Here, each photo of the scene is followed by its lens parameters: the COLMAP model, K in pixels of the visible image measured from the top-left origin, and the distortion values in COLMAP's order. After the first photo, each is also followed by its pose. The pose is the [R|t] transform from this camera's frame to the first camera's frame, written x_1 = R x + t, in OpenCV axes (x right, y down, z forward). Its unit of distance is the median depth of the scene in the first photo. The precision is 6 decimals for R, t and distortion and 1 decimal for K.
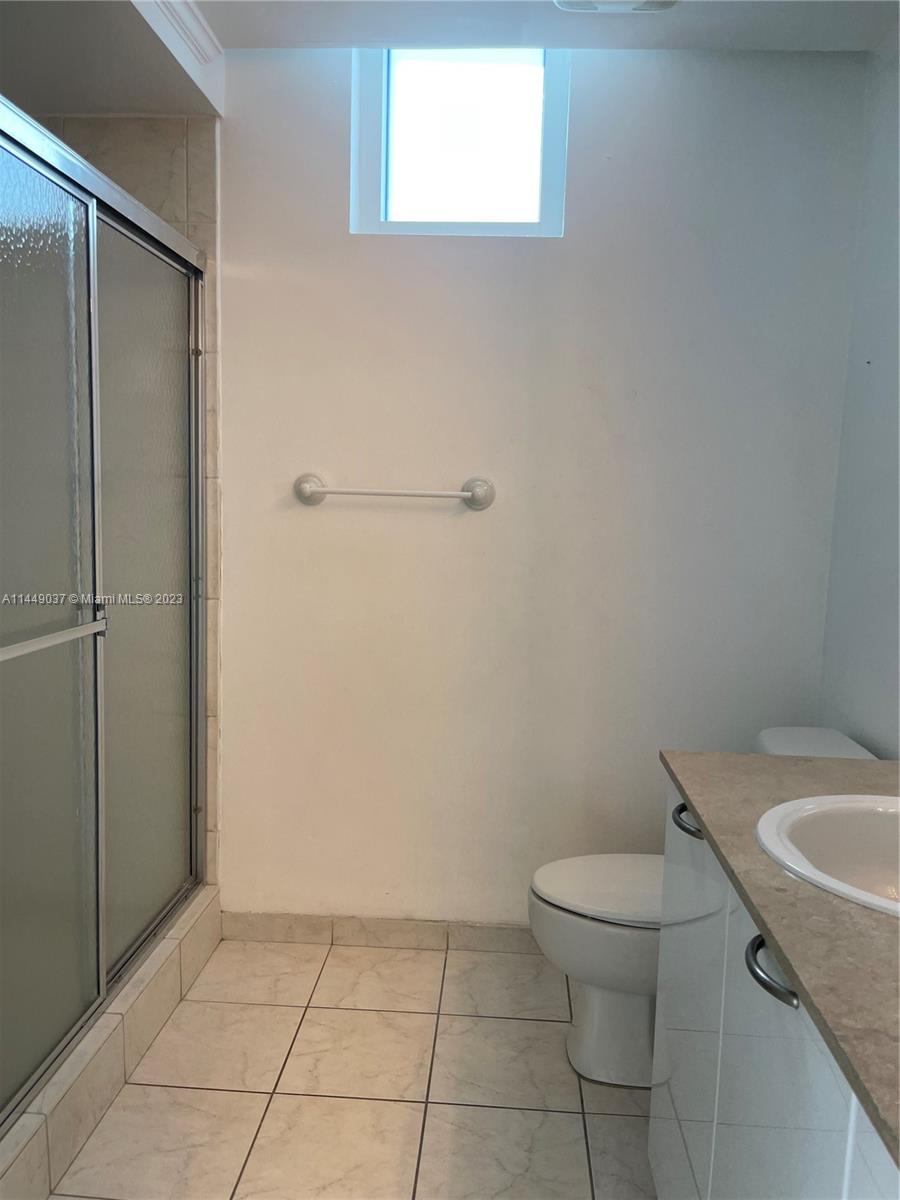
lens RADIAL K [[907.1, 0, 451.6], [0, 907.1, 606.0], [0, 0, 1]] dist [0.060509, -0.078204]
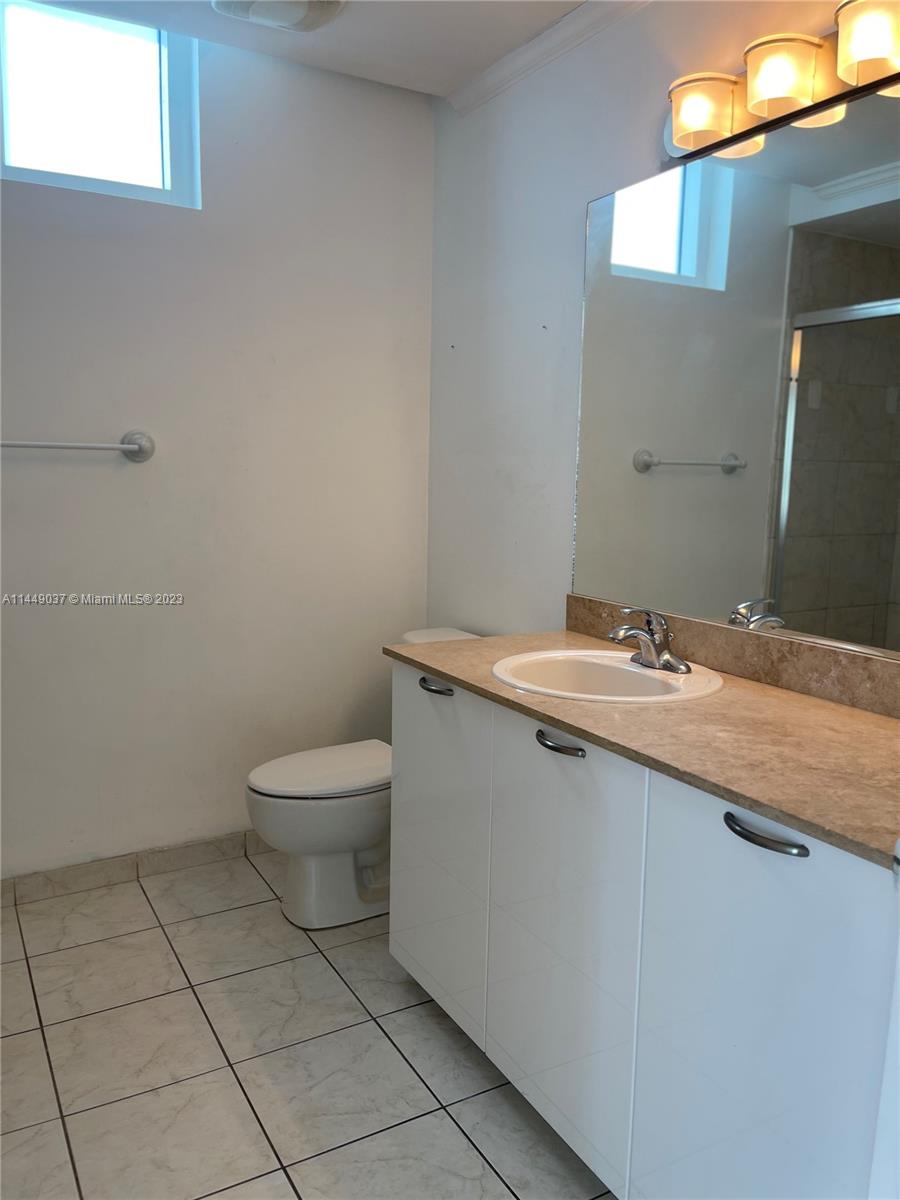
lens RADIAL K [[913.1, 0, 477.1], [0, 913.1, 613.7], [0, 0, 1]] dist [0.074058, -0.098771]
pose [[0.823194, -0.102564, 0.558420, -0.275447], [0.067195, 0.994235, 0.083553, 0.006591], [-0.563770, -0.031257, 0.825340, -0.112409]]
